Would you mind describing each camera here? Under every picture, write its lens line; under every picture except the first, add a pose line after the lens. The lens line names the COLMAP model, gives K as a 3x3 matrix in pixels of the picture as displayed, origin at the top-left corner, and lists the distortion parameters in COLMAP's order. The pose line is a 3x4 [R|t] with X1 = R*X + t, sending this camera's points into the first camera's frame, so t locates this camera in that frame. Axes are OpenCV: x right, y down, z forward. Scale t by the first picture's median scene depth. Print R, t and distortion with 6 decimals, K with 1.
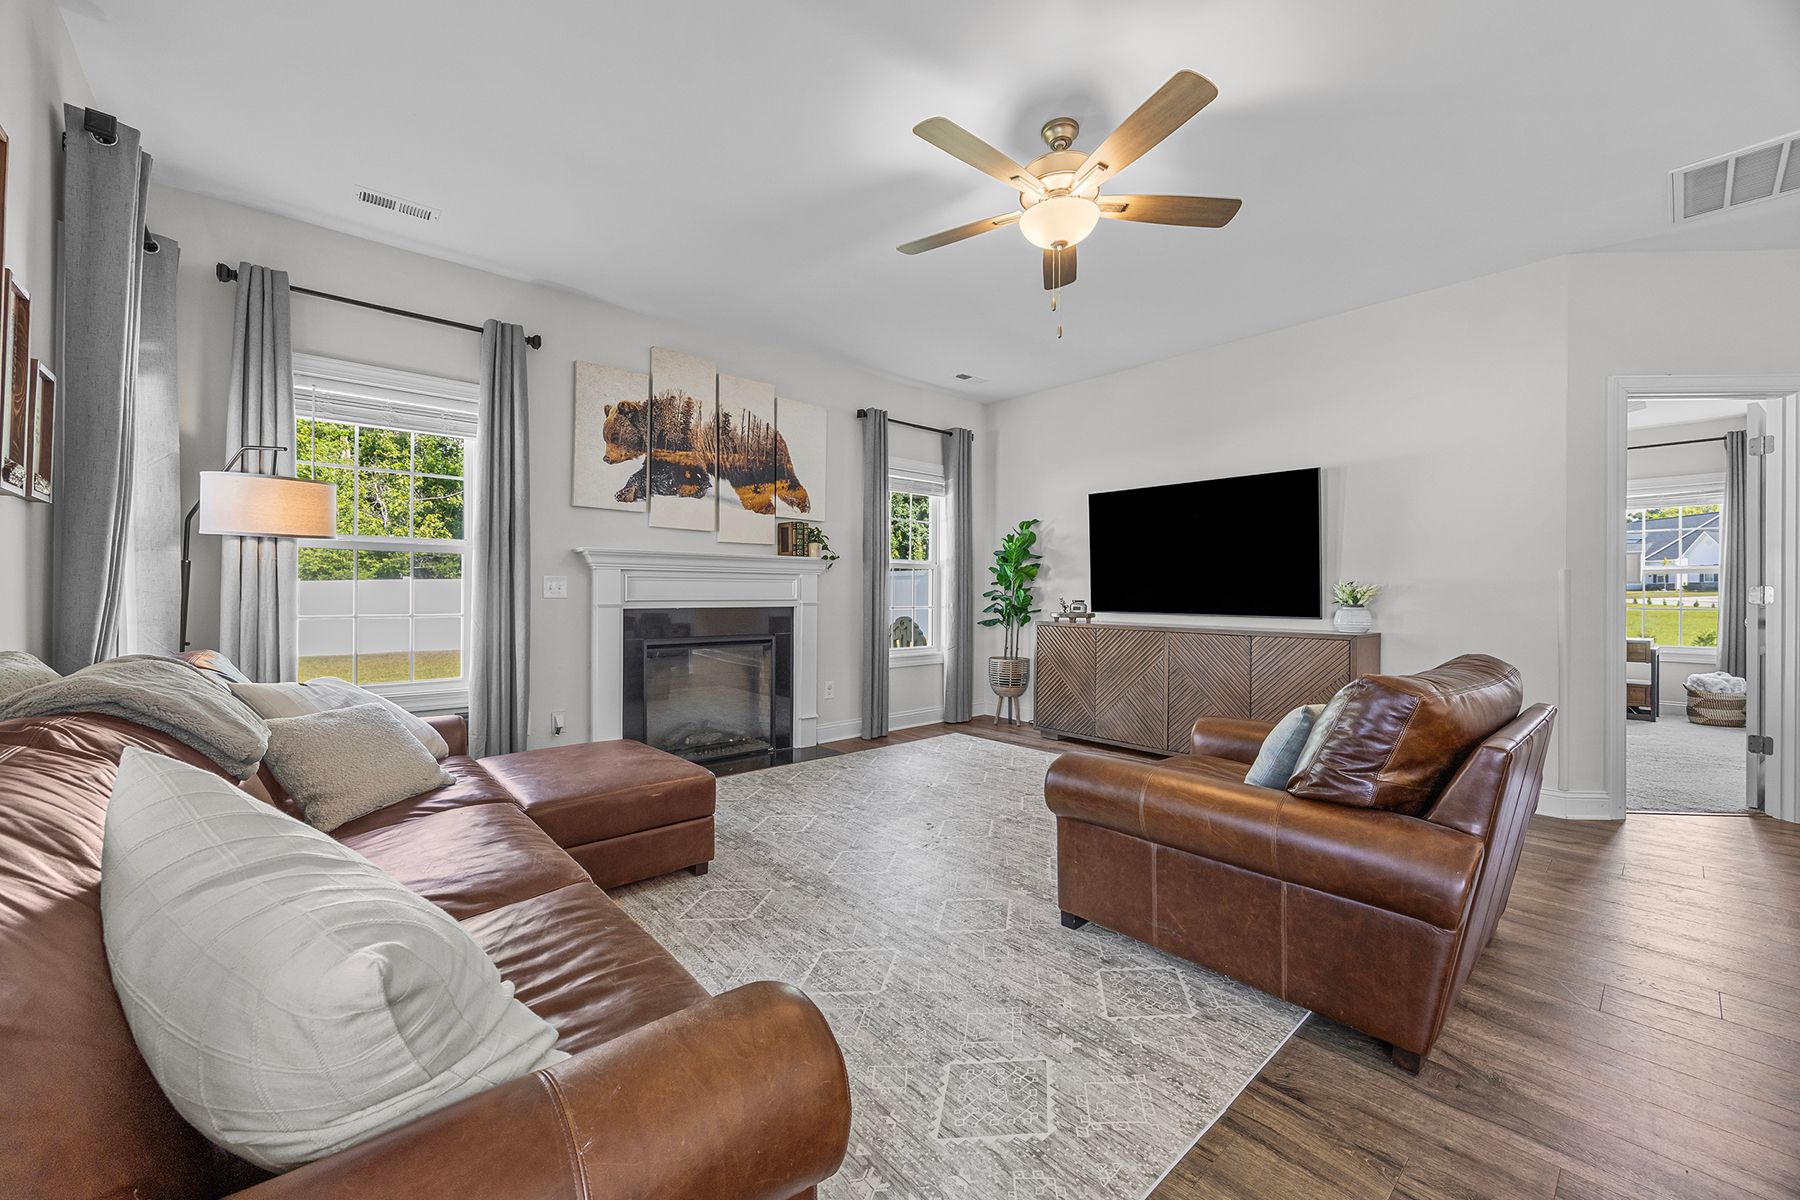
lens RADIAL K [[686.7, 0, 890.8], [0, 686.7, 604.2], [0, 0, 1]] dist [-0.000270, -0.000849]
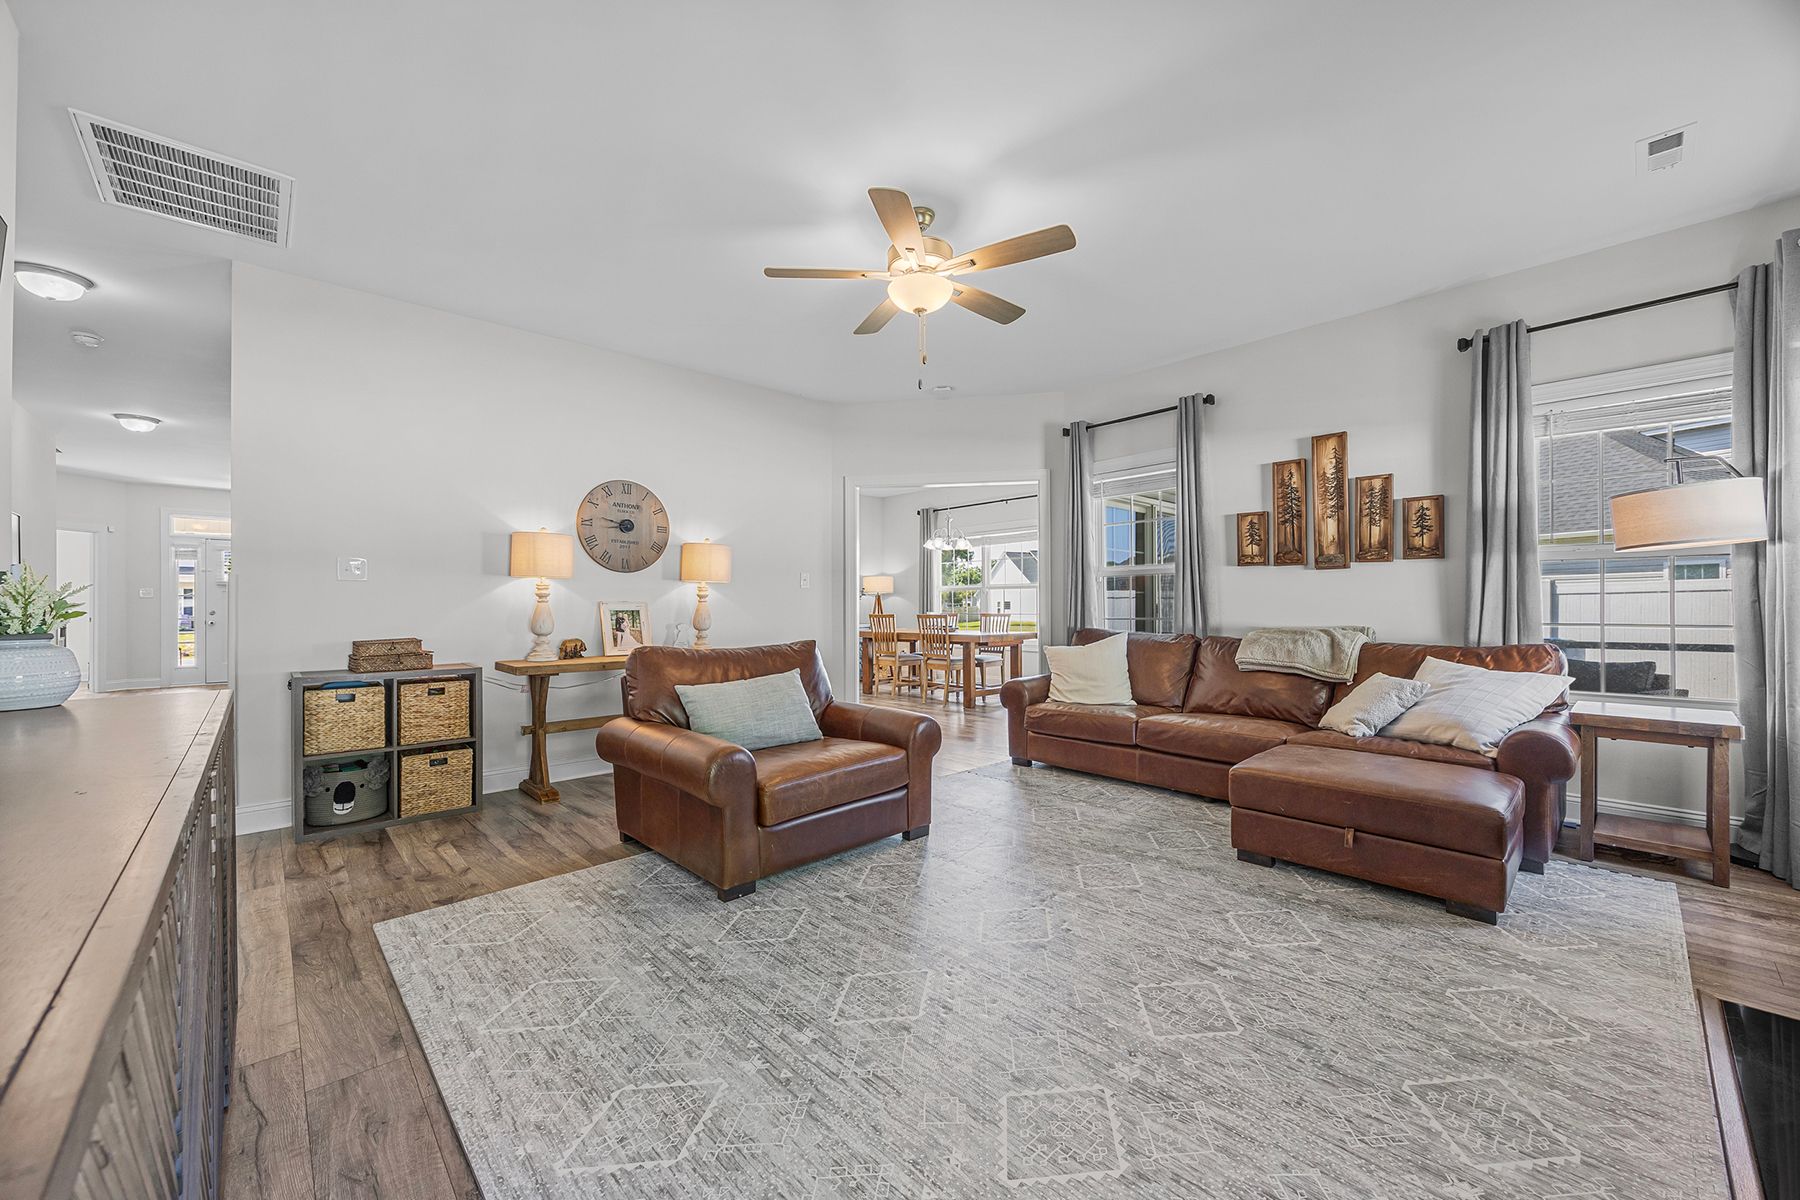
lens RADIAL K [[686.7, 0, 894.9], [0, 686.7, 602.1], [0, 0, 1]] dist [-0.000270, -0.000849]
pose [[-0.999521, 0.011169, -0.028850, 0.187465], [0.011207, 0.999937, -0.001151, -0.017077], [0.028835, -0.001473, -0.999583, 1.256033]]
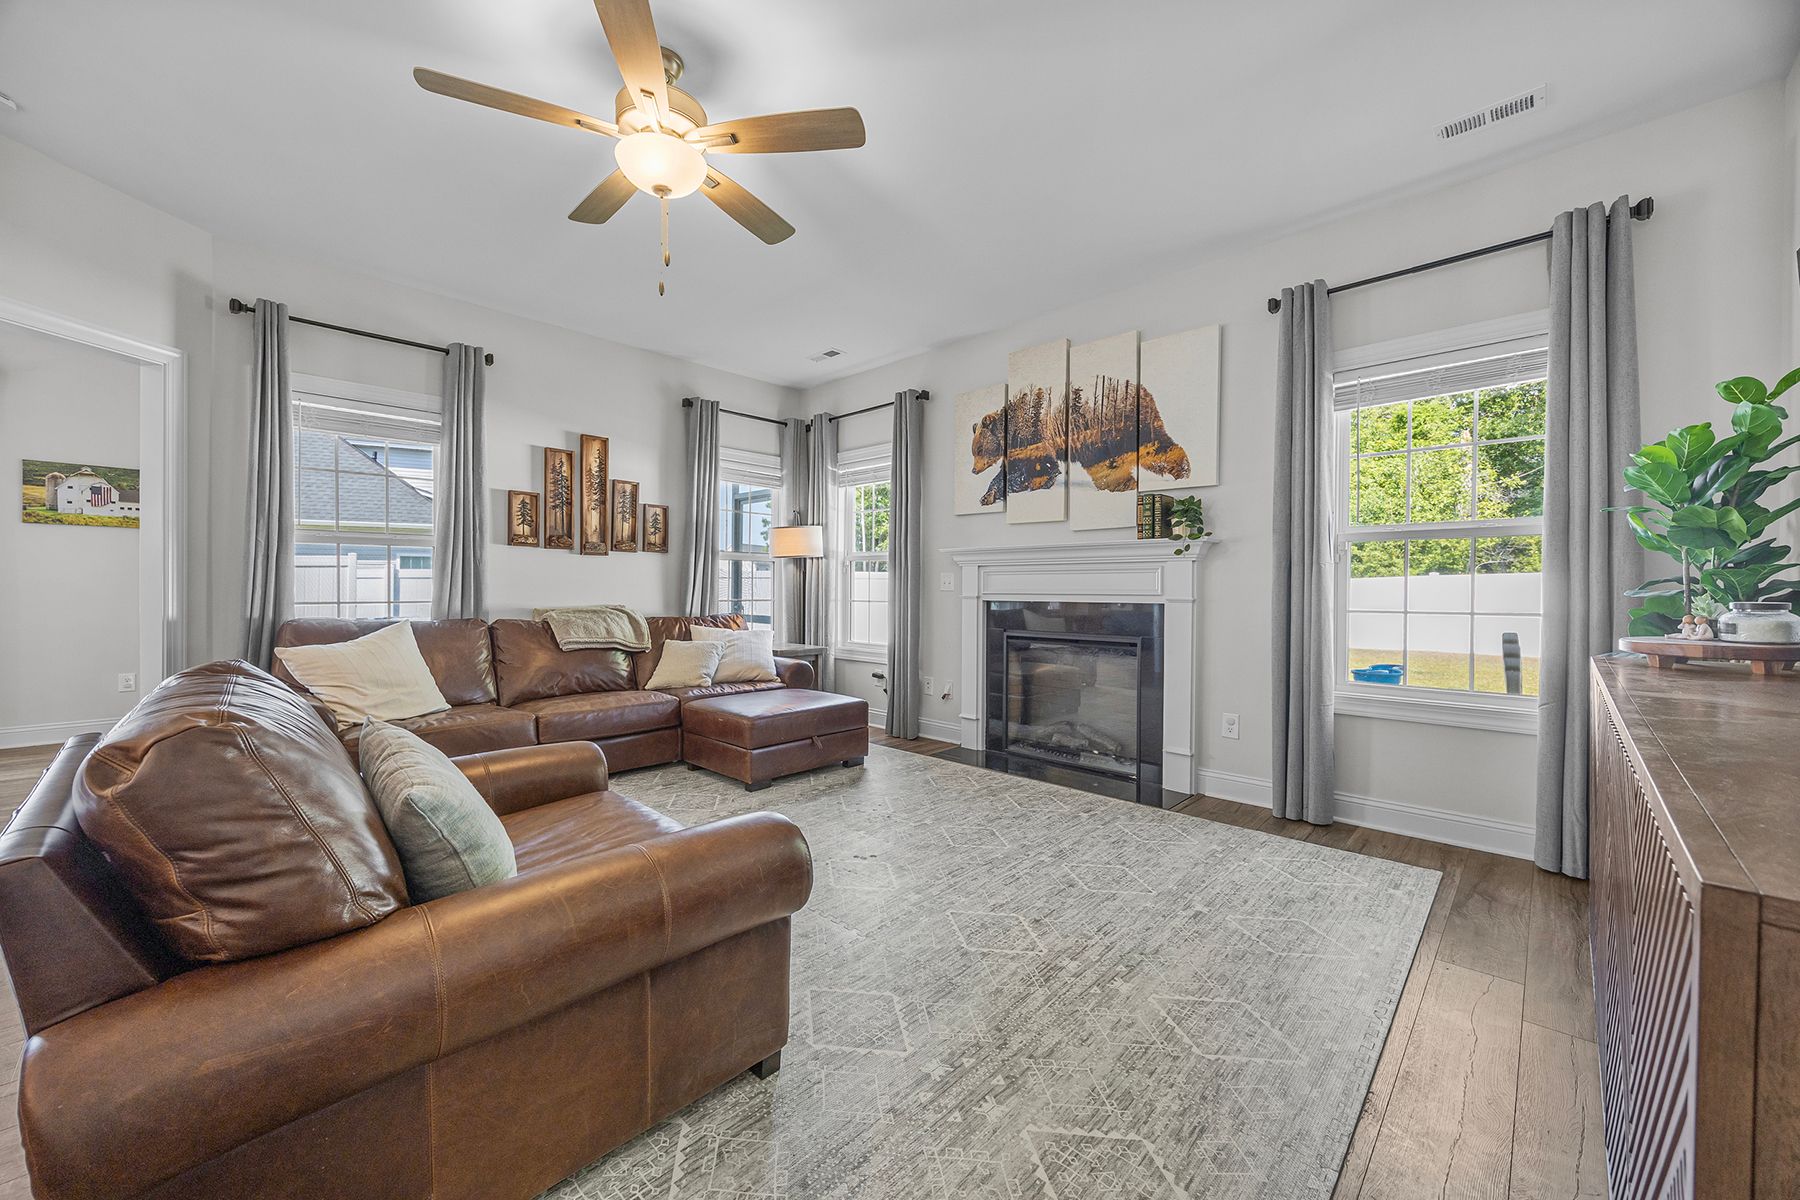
lens RADIAL K [[686.7, 0, 883.3], [0, 686.7, 597.6], [0, 0, 1]] dist [-0.000270, -0.000849]
pose [[0.077789, 0.019407, -0.996781, 0.670776], [-0.010999, 0.999766, 0.018606, -0.015636], [0.996909, 0.009516, 0.077984, 0.693010]]
